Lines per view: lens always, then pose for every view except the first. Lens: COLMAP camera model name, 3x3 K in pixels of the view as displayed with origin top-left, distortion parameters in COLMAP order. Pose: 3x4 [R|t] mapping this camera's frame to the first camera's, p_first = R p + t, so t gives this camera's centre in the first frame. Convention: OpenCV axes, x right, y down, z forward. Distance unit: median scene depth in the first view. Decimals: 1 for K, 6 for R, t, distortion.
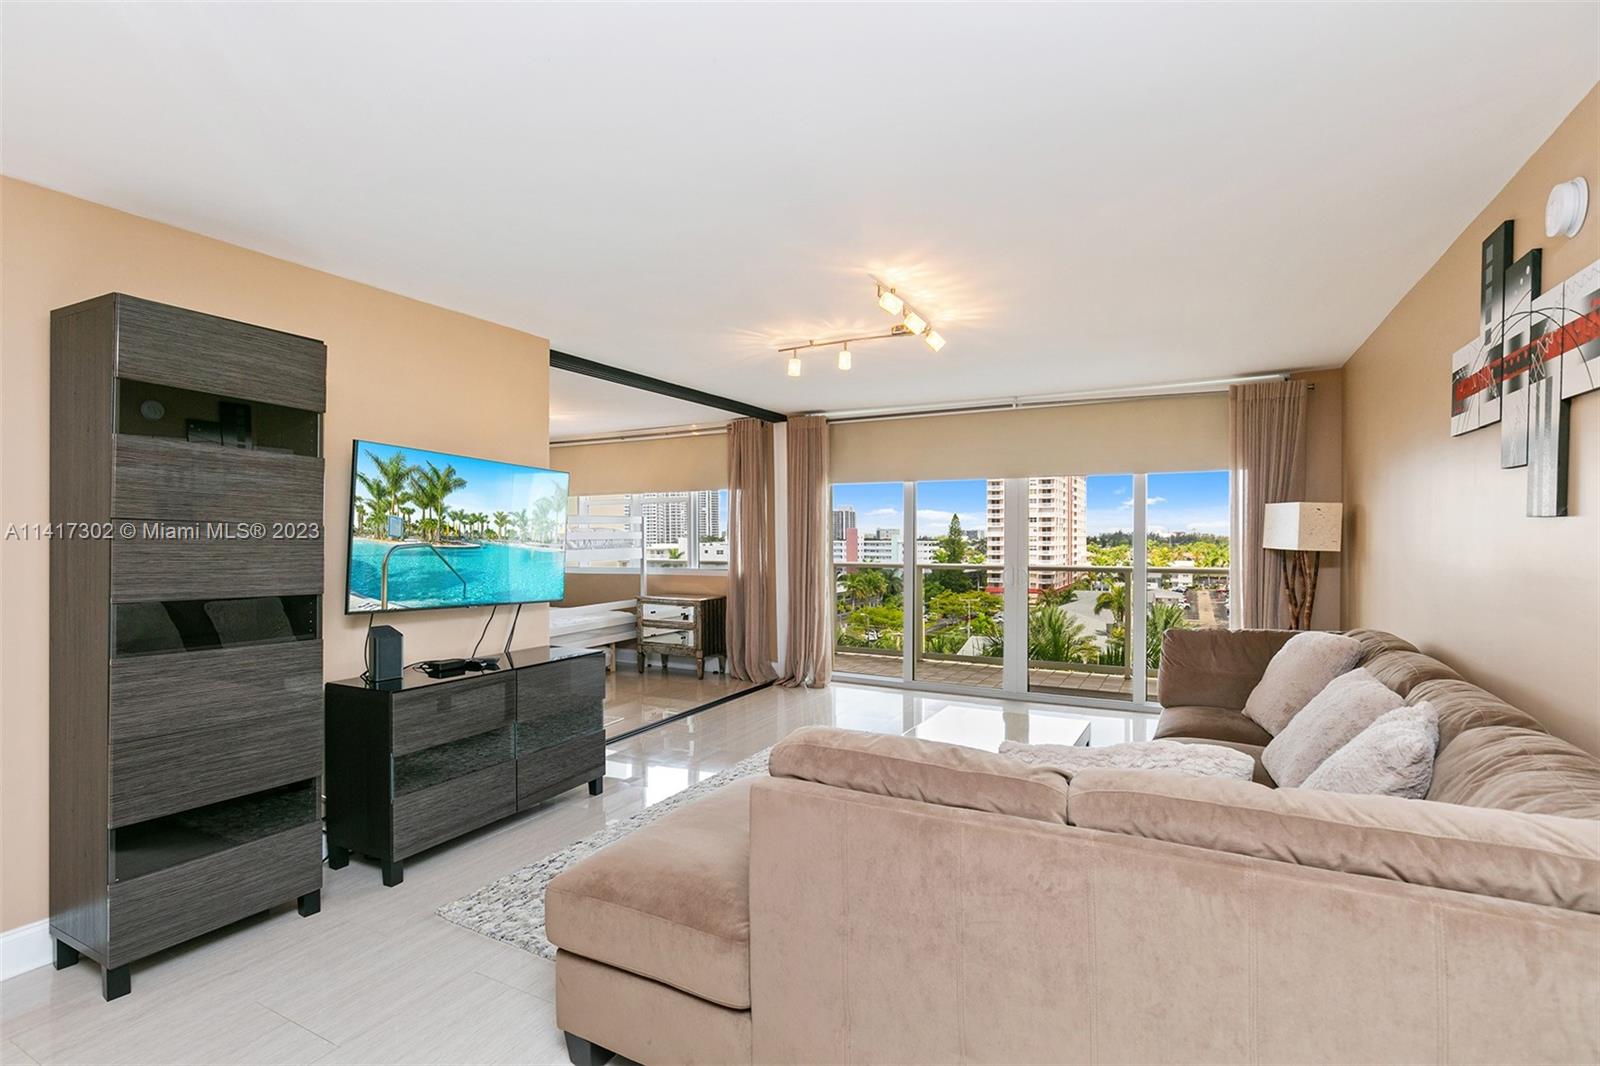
lens RADIAL K [[760.7, 0, 760.2], [0, 760.7, 545.8], [0, 0, 1]] dist [-0.004853, 0.001826]
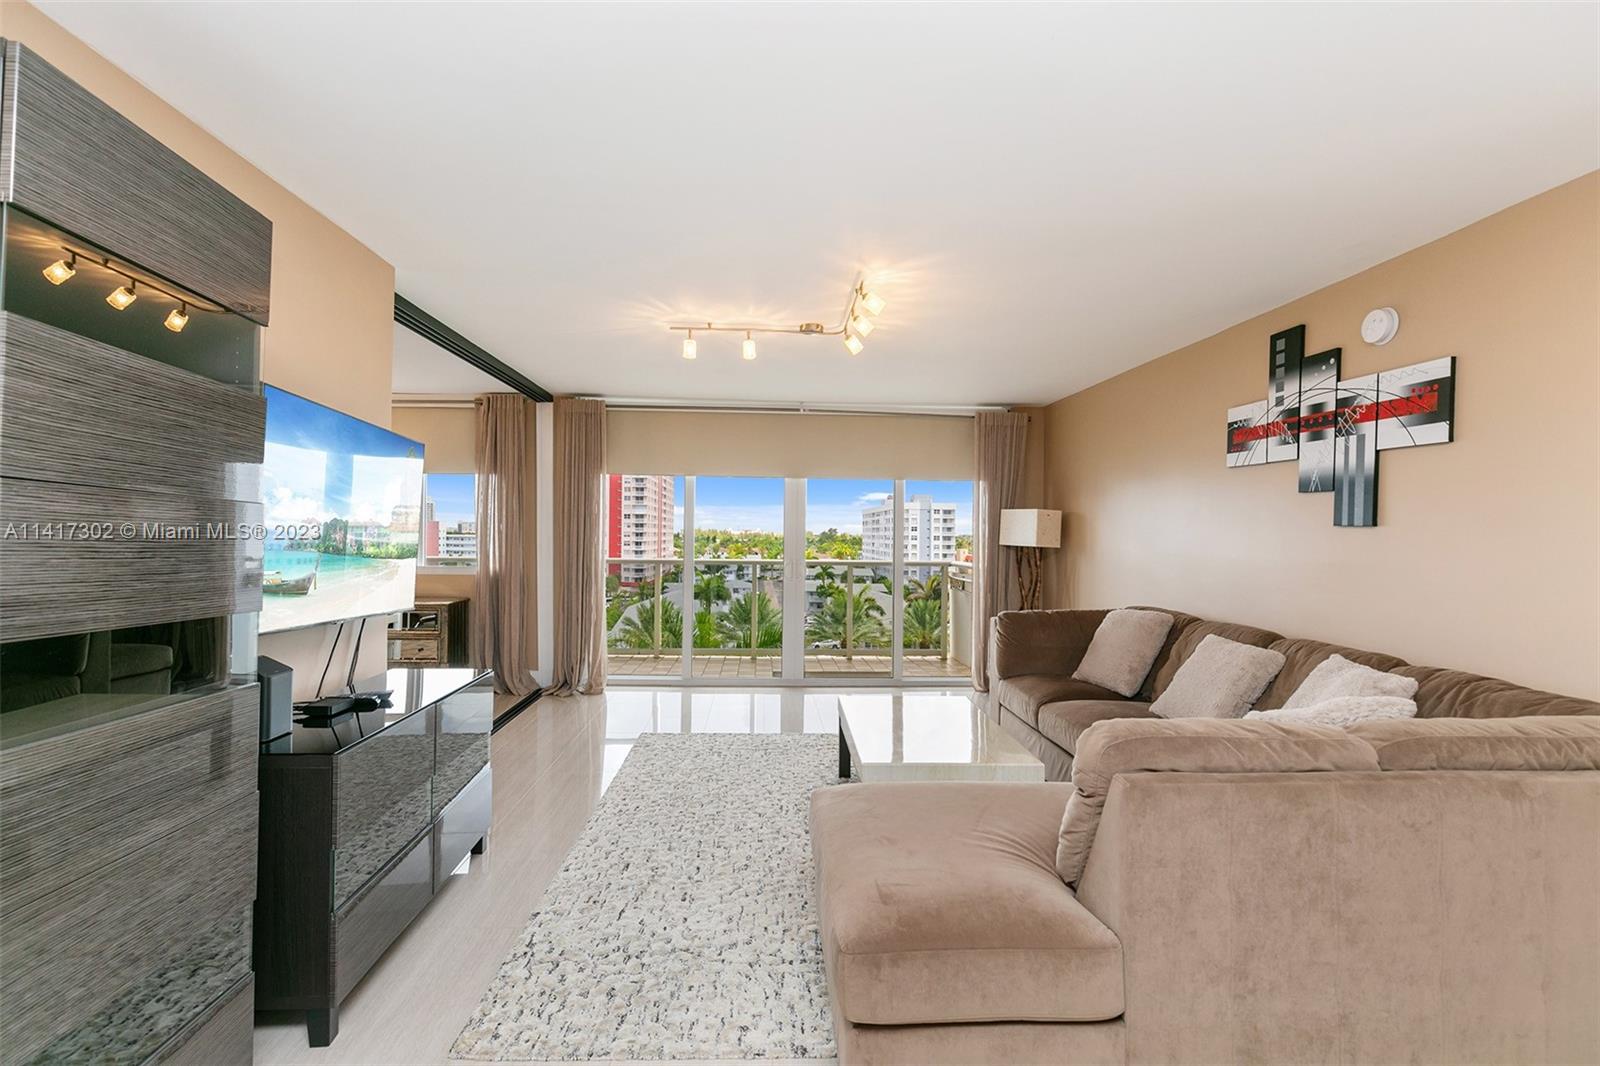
lens RADIAL K [[760.7, 0, 779.3], [0, 760.7, 530.1], [0, 0, 1]] dist [-0.004853, 0.001826]
pose [[0.850360, 0.015378, 0.525977, -0.209455], [-0.008217, 0.999839, -0.015948, 0.000937], [-0.526137, 0.009239, 0.850350, 0.090711]]
